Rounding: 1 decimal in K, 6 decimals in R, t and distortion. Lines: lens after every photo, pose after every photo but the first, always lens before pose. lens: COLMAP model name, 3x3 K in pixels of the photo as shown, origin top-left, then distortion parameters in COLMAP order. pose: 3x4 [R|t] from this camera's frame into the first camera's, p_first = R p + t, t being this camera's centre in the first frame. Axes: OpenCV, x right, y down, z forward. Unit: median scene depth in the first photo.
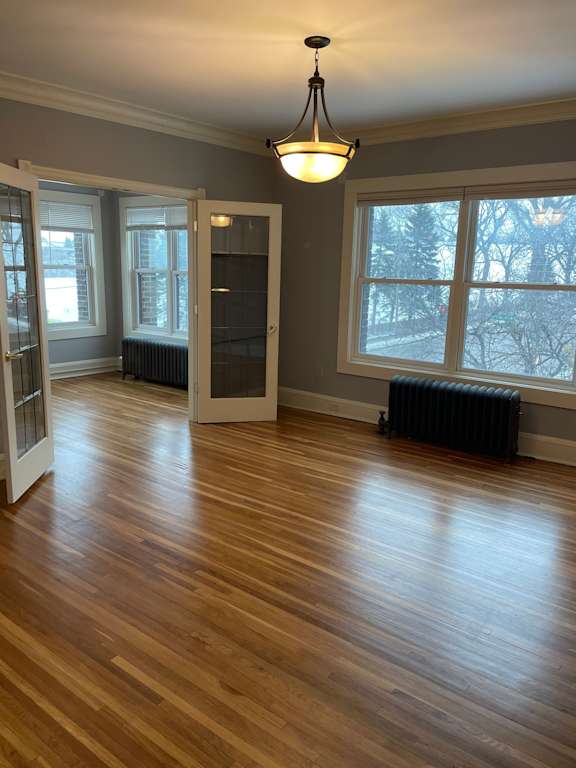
lens RADIAL K [[580.7, 0, 287.5], [0, 580.7, 380.7], [0, 0, 1]] dist [0.037000, -0.038854]
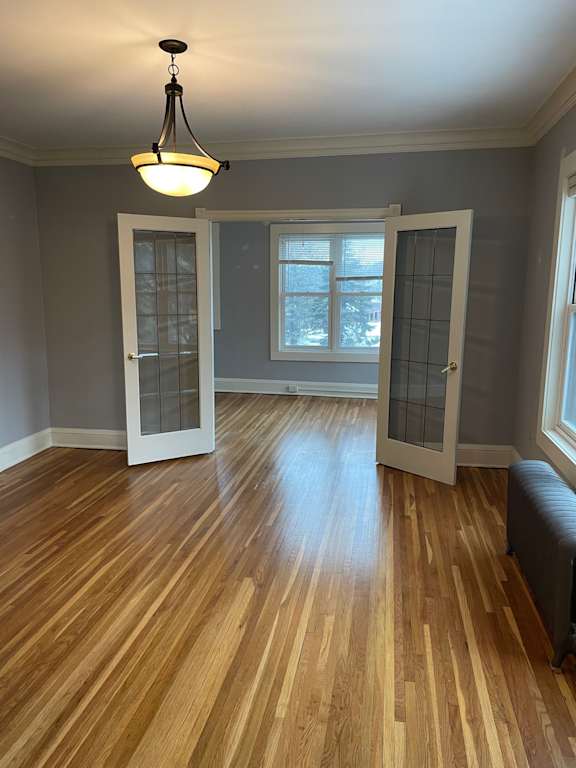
lens RADIAL K [[580.7, 0, 287.0], [0, 580.7, 386.3], [0, 0, 1]] dist [0.037000, -0.038854]
pose [[0.460007, 0.128676, -0.878542, 0.666164], [-0.167273, 0.984286, 0.056580, -0.085042], [0.872017, 0.120930, 0.474302, 0.510403]]
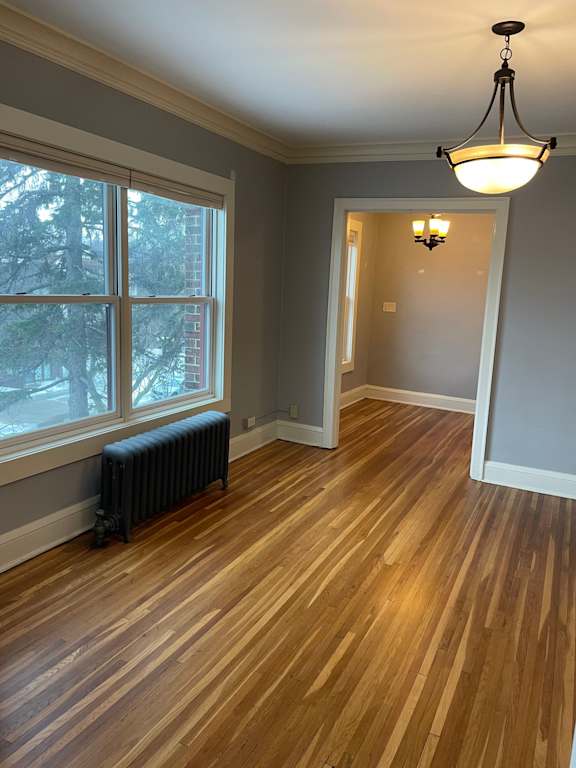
lens RADIAL K [[580.7, 0, 293.4], [0, 580.7, 385.8], [0, 0, 1]] dist [0.037000, -0.038854]
pose [[-0.208854, -0.197855, 0.957723, -0.498129], [0.149869, 0.961276, 0.231272, -0.209197], [-0.966395, 0.191836, -0.171114, 0.995927]]
